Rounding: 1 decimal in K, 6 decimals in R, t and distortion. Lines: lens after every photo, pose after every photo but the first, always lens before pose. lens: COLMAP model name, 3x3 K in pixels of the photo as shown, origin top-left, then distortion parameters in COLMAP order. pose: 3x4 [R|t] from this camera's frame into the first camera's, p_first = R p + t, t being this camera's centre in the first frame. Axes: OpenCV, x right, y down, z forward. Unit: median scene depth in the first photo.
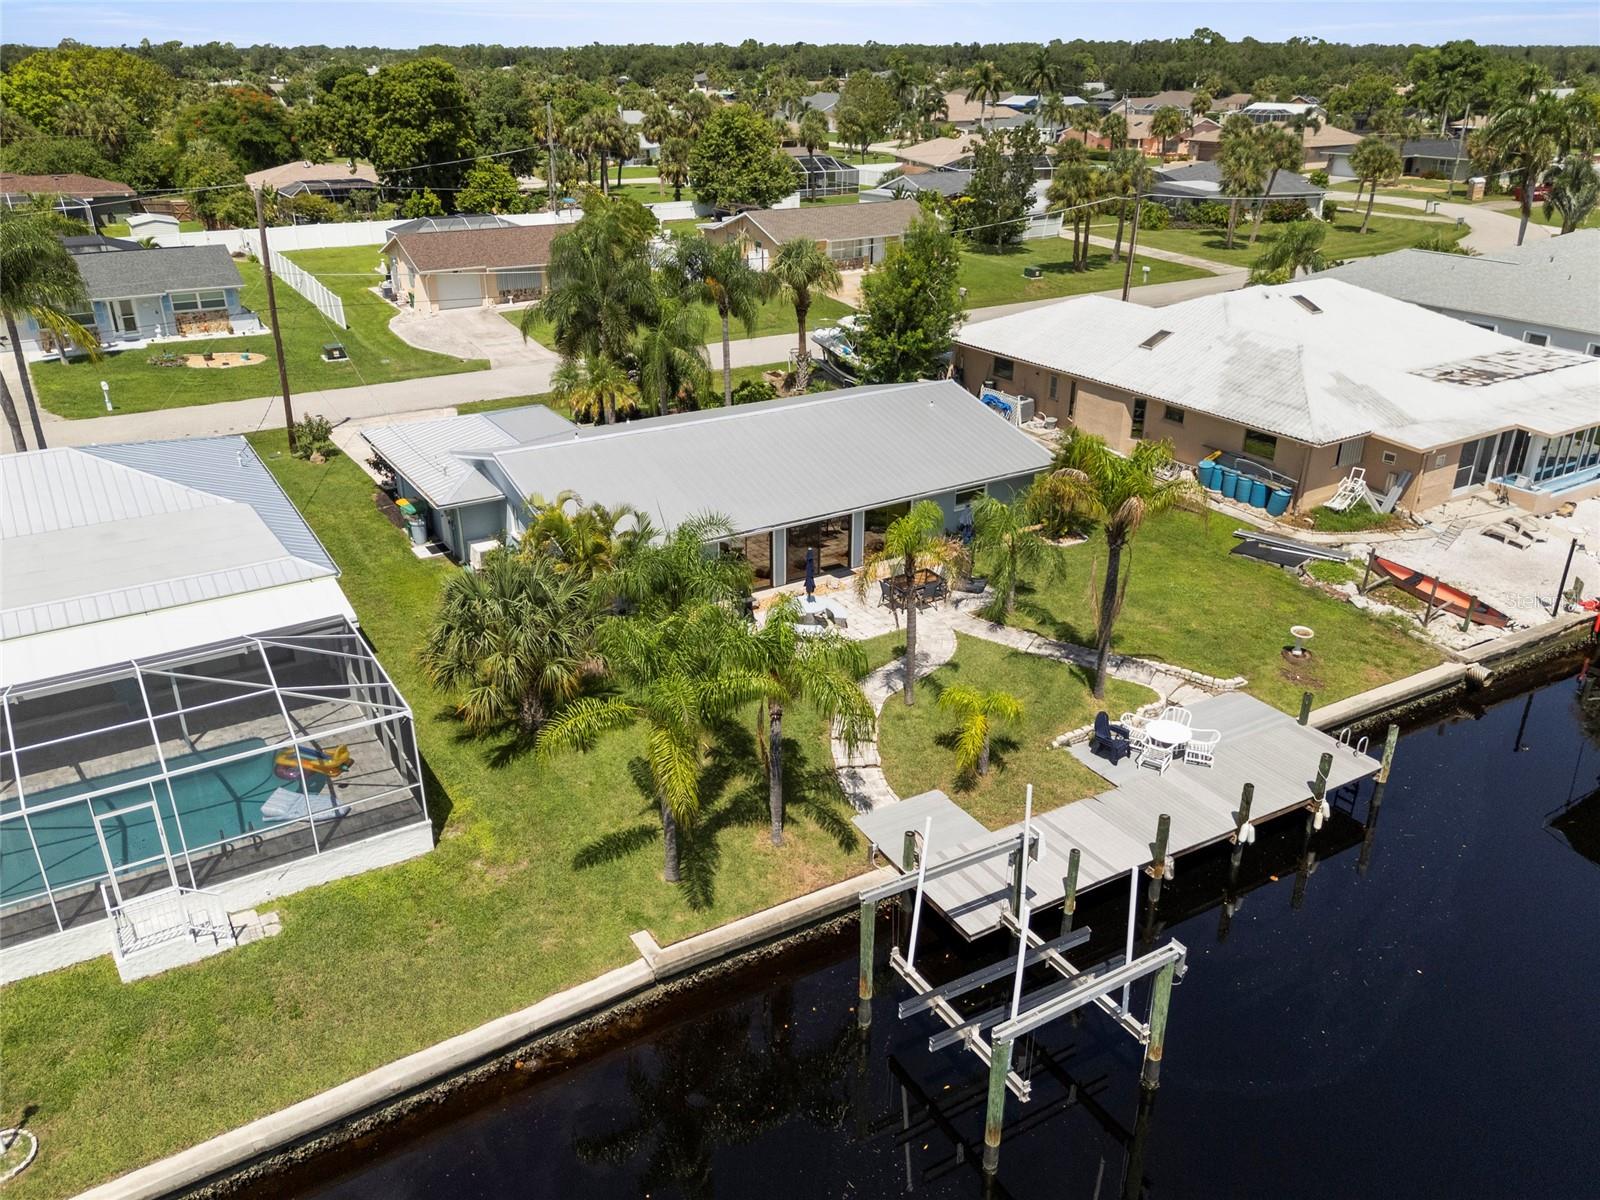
lens RADIAL K [[1212.6, 0, 800.0], [0, 1212.6, 600.0], [0, 0, 1]] dist [0.058419, -0.056292]
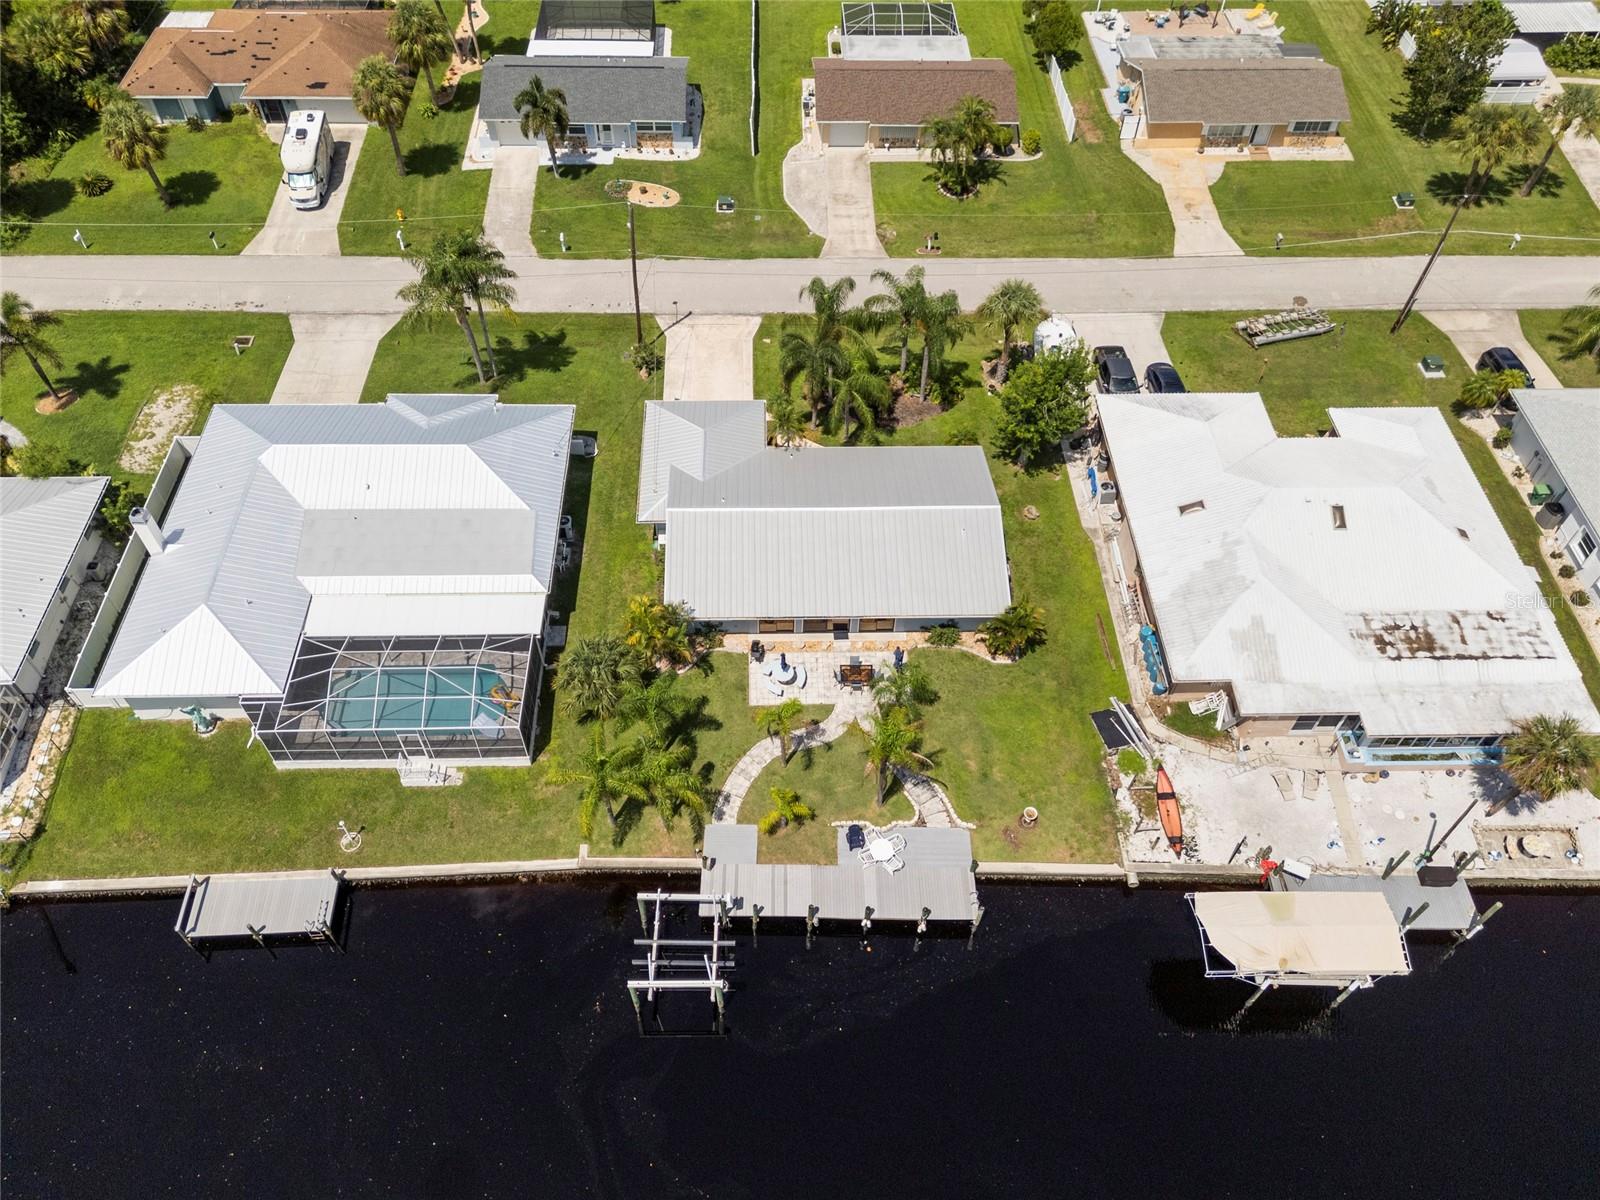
lens RADIAL K [[1180.2, 0, 800.0], [0, 1180.2, 600.0], [0, 0, 1]] dist [0.077954, -0.085600]
pose [[0.861999, 0.403342, -0.307038, 0.433974], [-0.224520, 0.846844, 0.482127, -0.776830], [0.454475, -0.346657, 0.820537, -0.307686]]
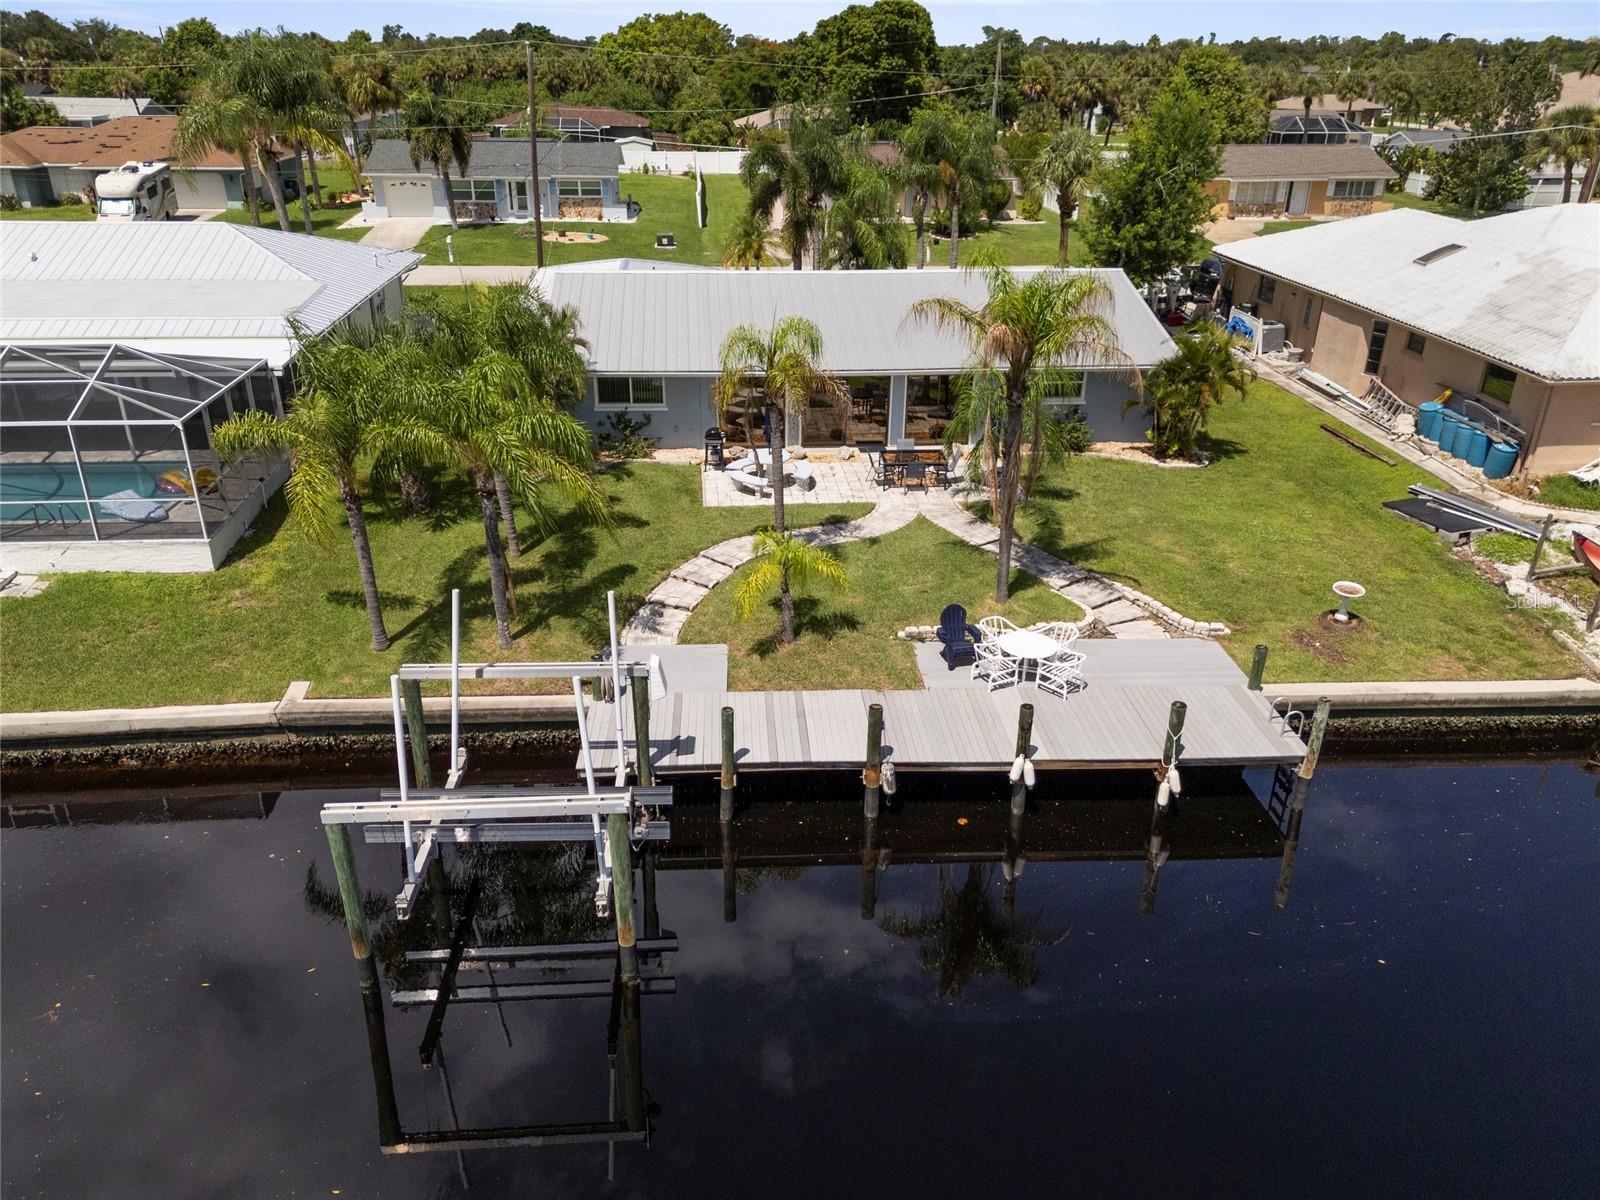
lens RADIAL K [[1180.2, 0, 800.0], [0, 1180.2, 600.0], [0, 0, 1]] dist [0.077954, -0.085600]
pose [[0.889534, 0.198026, -0.411723, 0.346643], [-0.195347, 0.979506, 0.049061, 0.051565], [0.413000, 0.036787, 0.909988, 0.179496]]
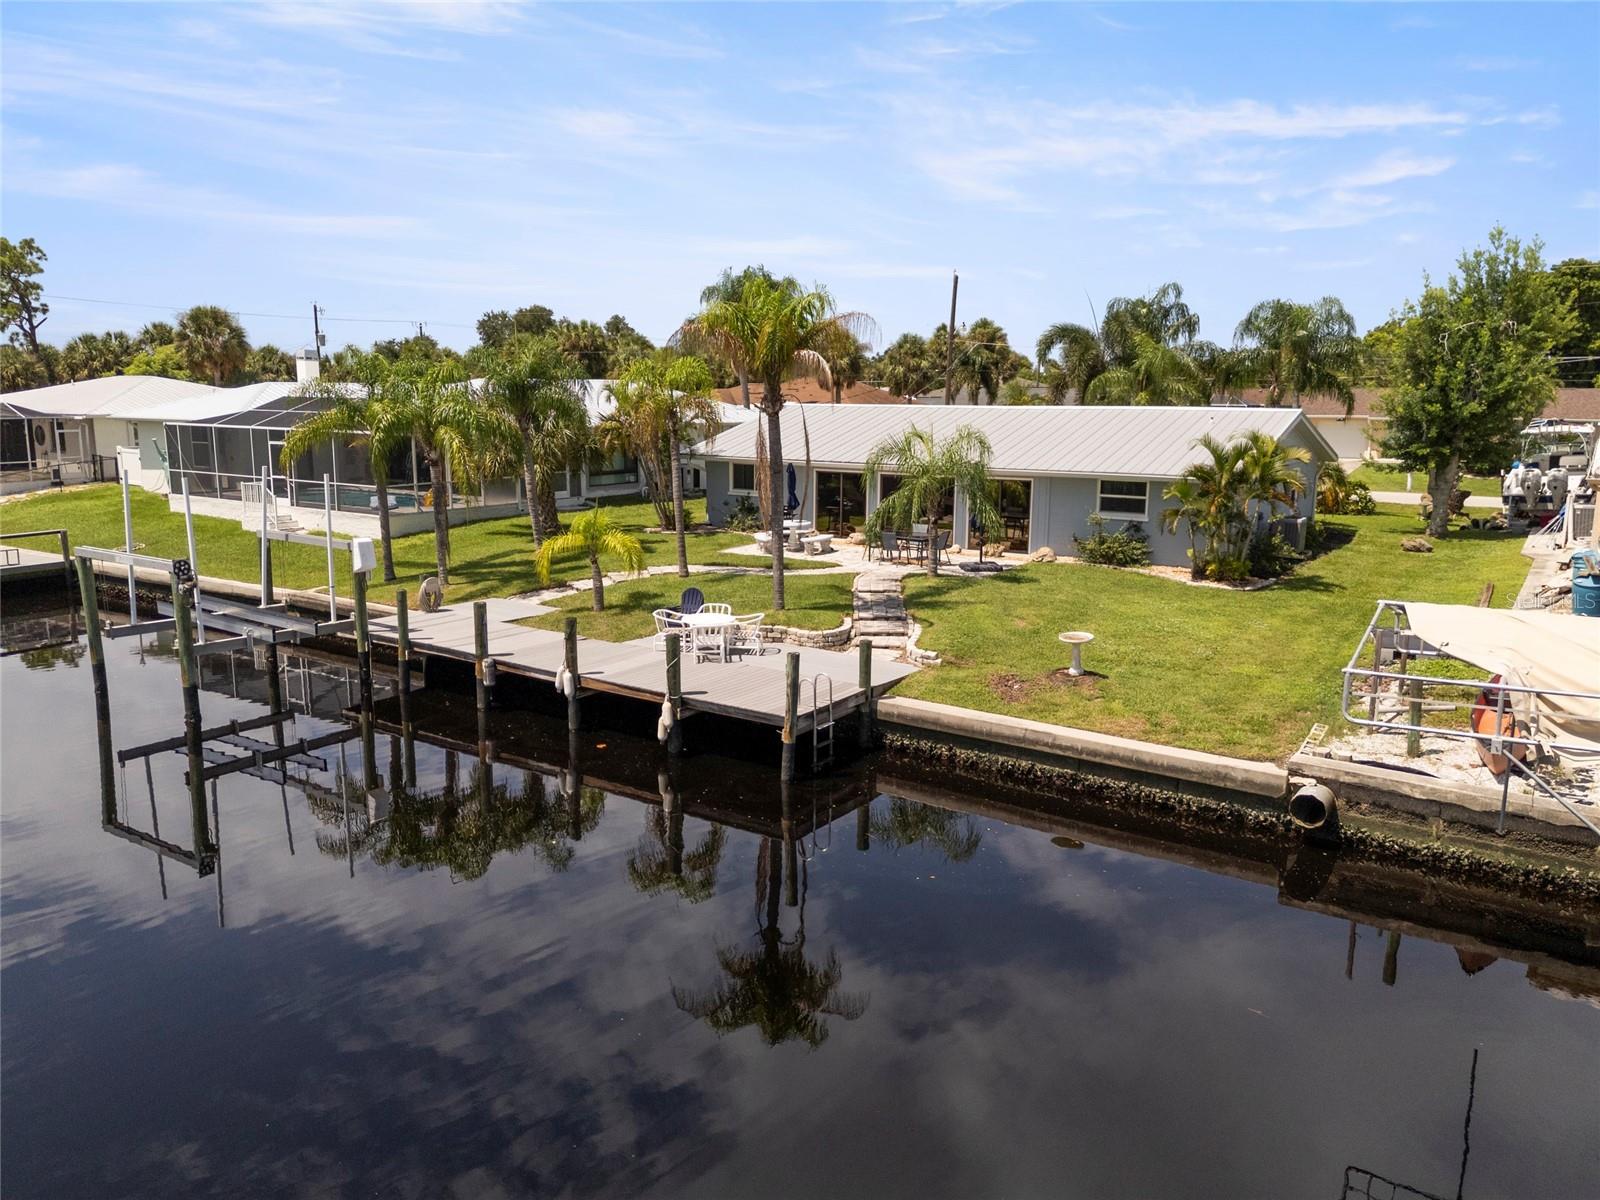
lens RADIAL K [[1180.2, 0, 800.0], [0, 1180.2, 600.0], [0, 0, 1]] dist [0.077954, -0.085600]
pose [[0.410276, 0.161055, -0.897627, 0.756274], [-0.377242, 0.926093, -0.006263, 0.055822], [0.830278, 0.341193, 0.440711, 0.502494]]
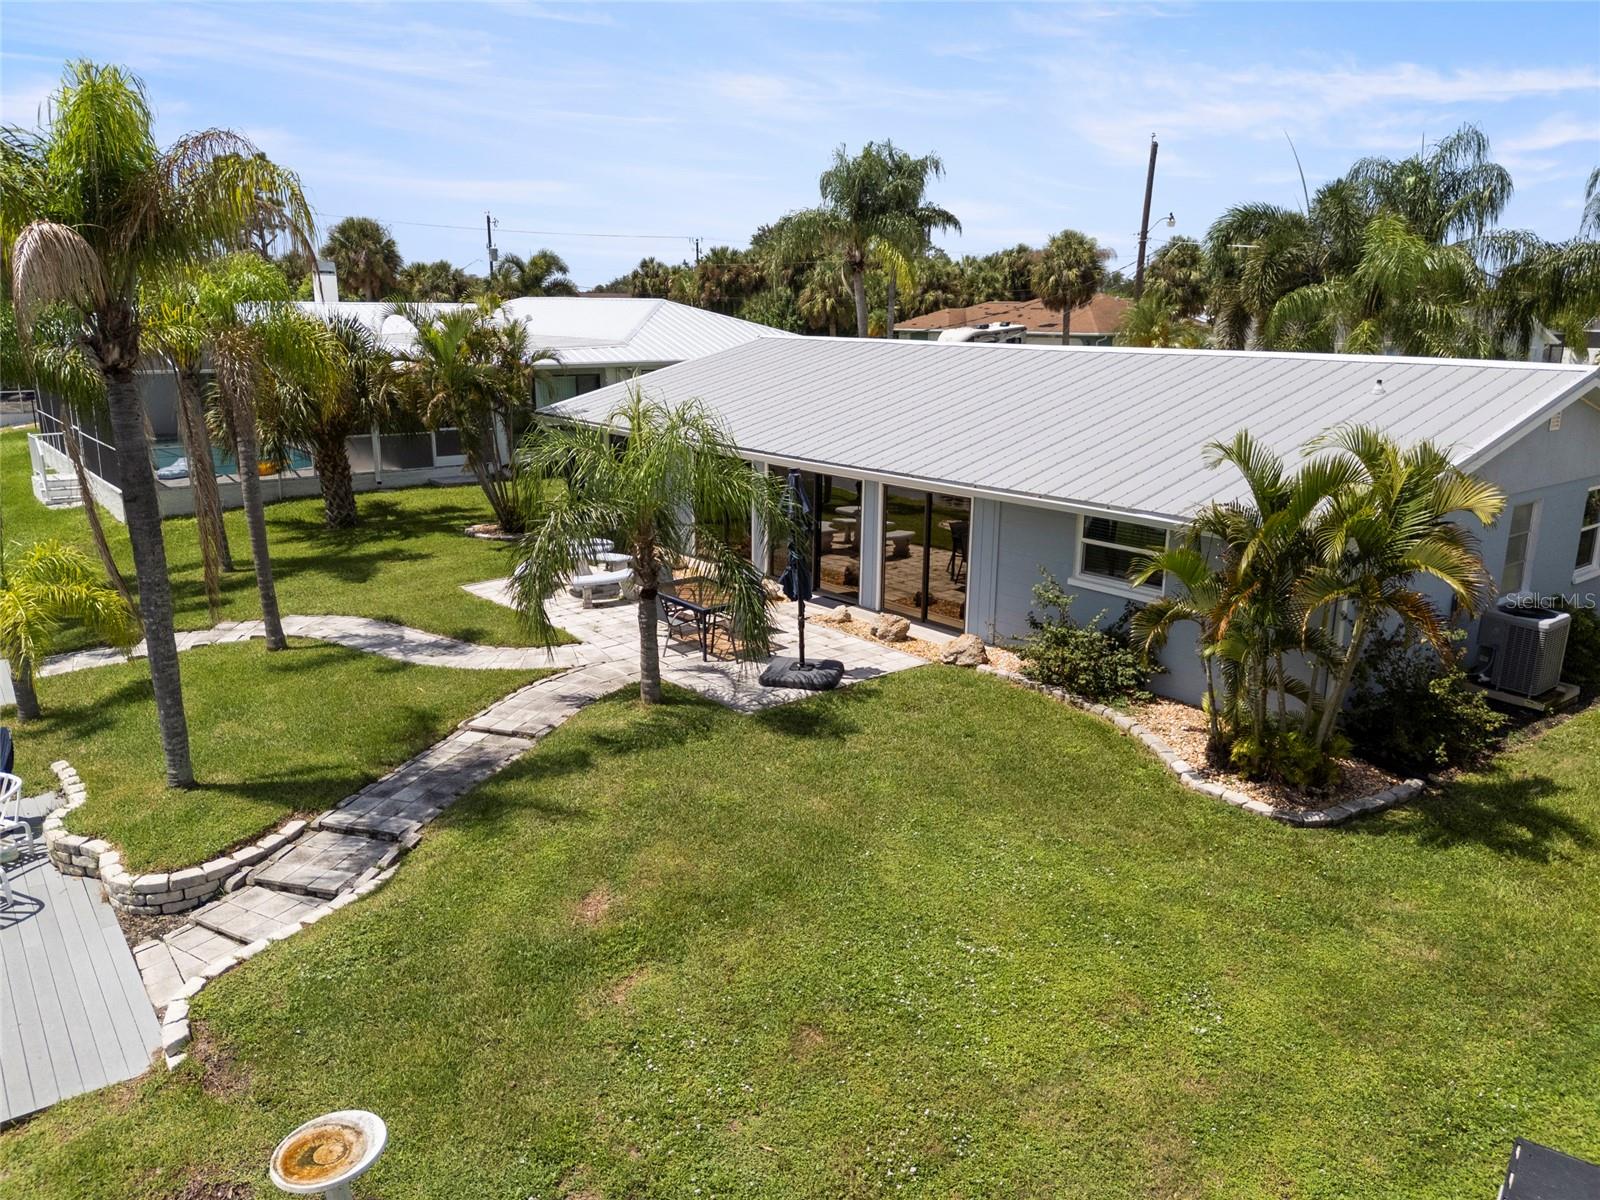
lens RADIAL K [[1180.2, 0, 800.0], [0, 1180.2, 600.0], [0, 0, 1]] dist [0.077954, -0.085600]
pose [[0.118788, 0.239447, -0.963615, 0.486867], [-0.413052, 0.894444, 0.171340, -0.097628], [0.902927, 0.377670, 0.205154, 0.833570]]
